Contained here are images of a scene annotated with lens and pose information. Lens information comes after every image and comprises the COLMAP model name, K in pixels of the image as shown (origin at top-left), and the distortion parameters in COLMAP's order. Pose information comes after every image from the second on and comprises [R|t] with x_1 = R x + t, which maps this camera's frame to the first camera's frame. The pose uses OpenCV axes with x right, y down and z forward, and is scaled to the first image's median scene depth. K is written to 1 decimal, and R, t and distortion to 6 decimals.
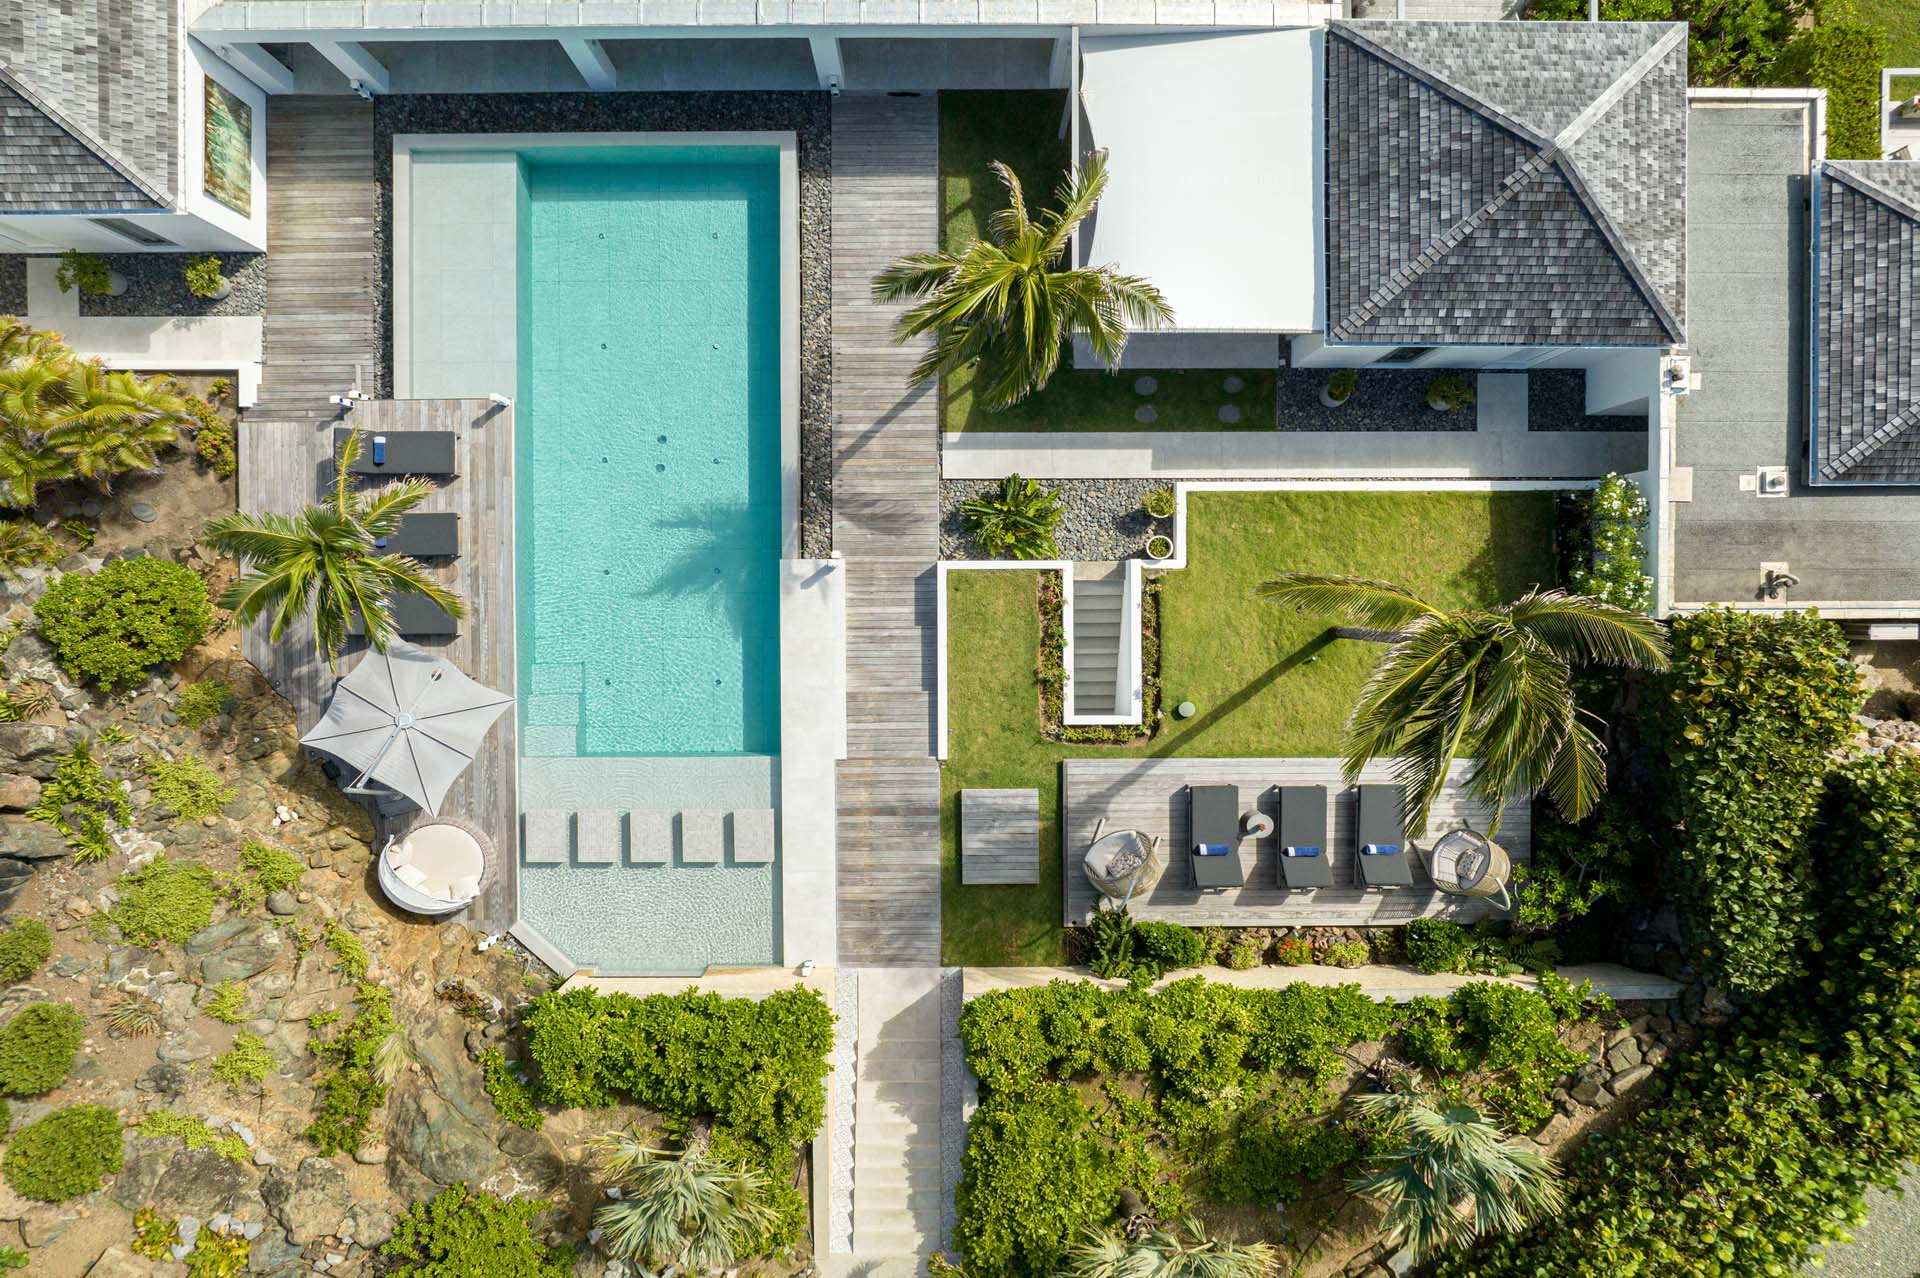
lens RADIAL K [[1212.2, 0, 960.0], [0, 1212.2, 639.0], [0, 0, 1]] dist [-0.041641, 0.021200]
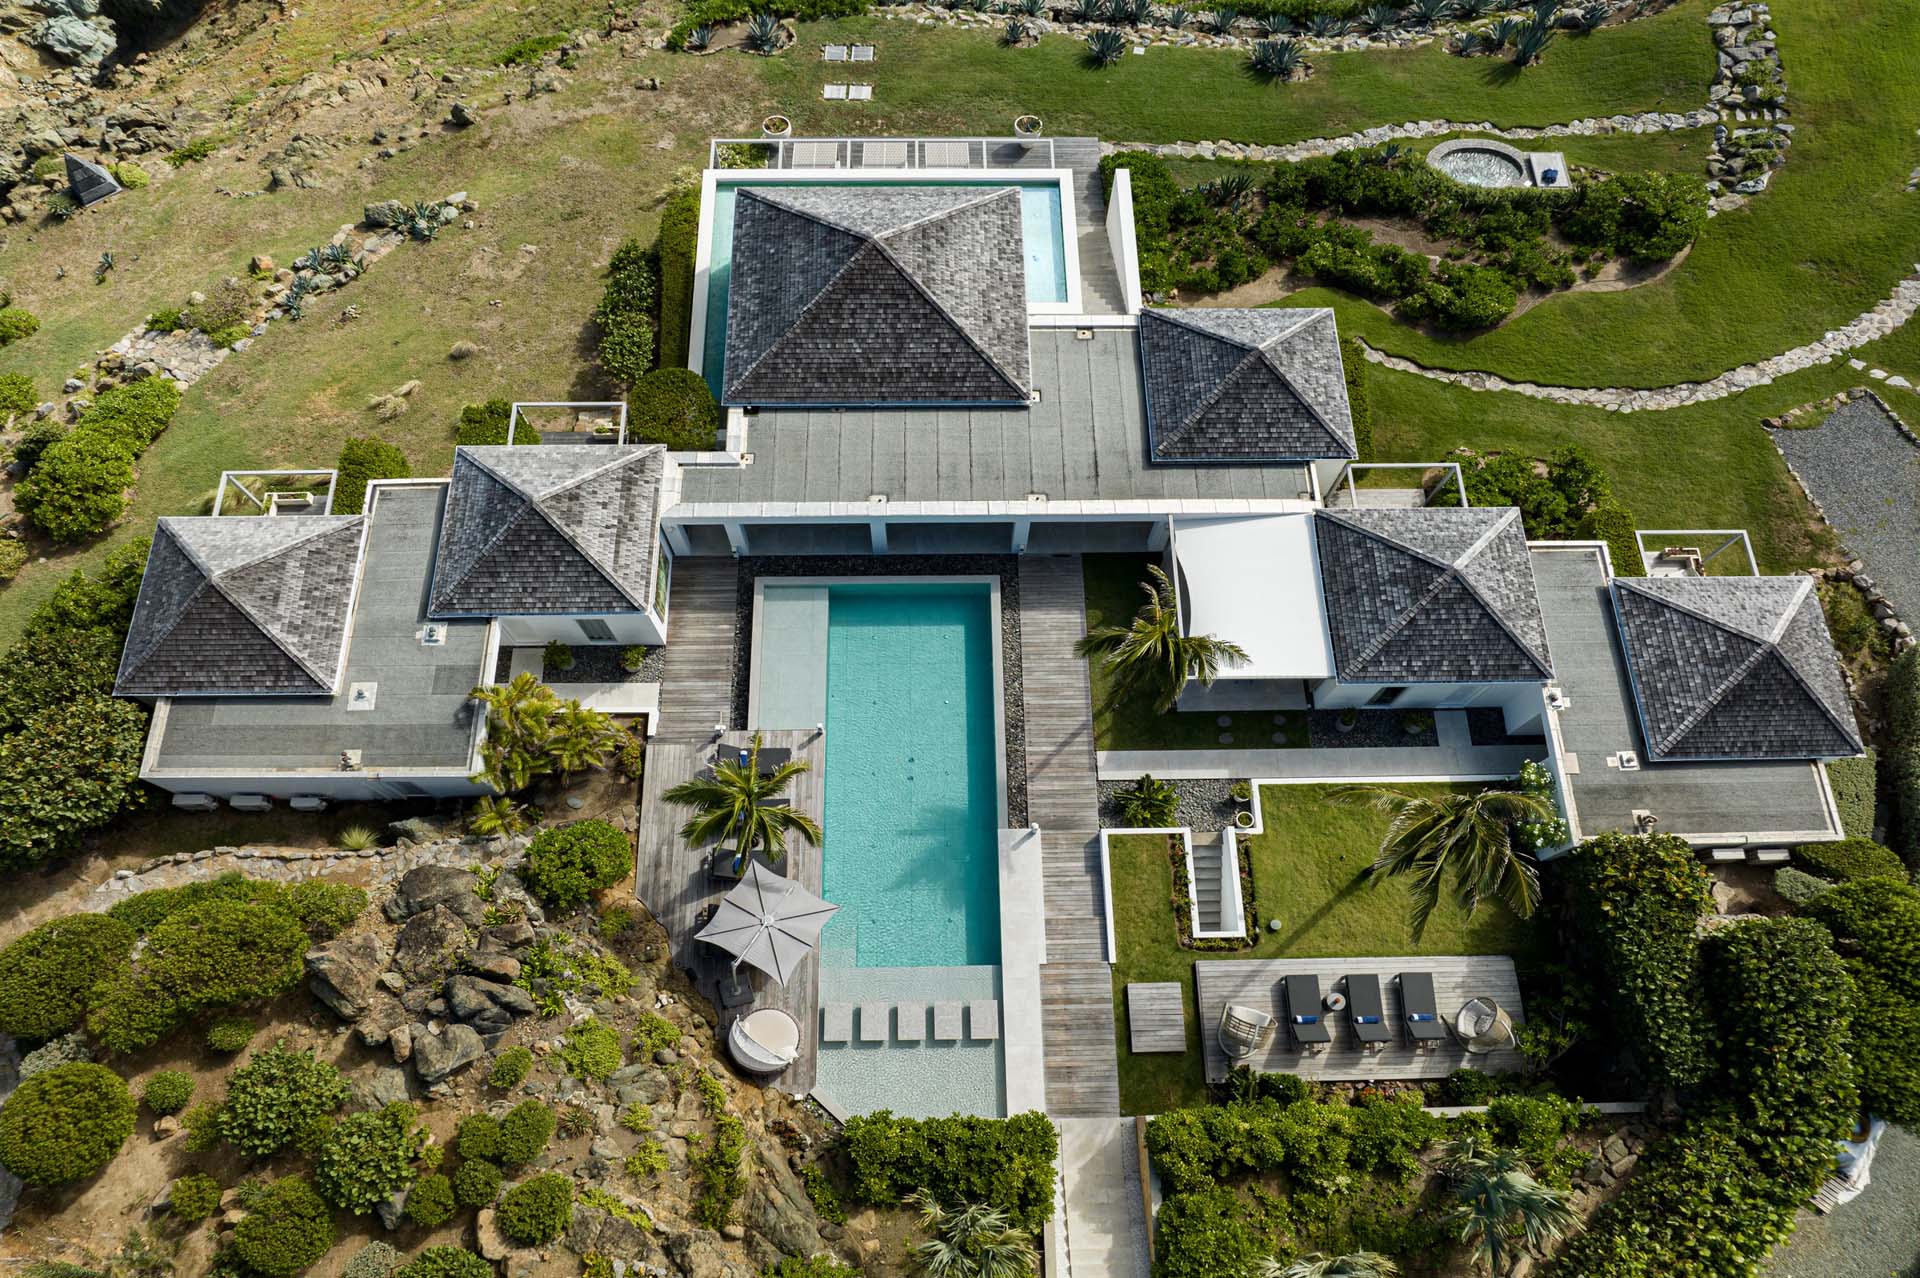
lens RADIAL K [[1212.2, 0, 960.0], [0, 1212.2, 639.0], [0, 0, 1]] dist [-0.041641, 0.021200]
pose [[0.999822, -0.010584, 0.015607, -0.235171], [0.015914, 0.917571, -0.397254, 0.343108], [-0.010116, 0.397432, 0.917576, -0.527556]]
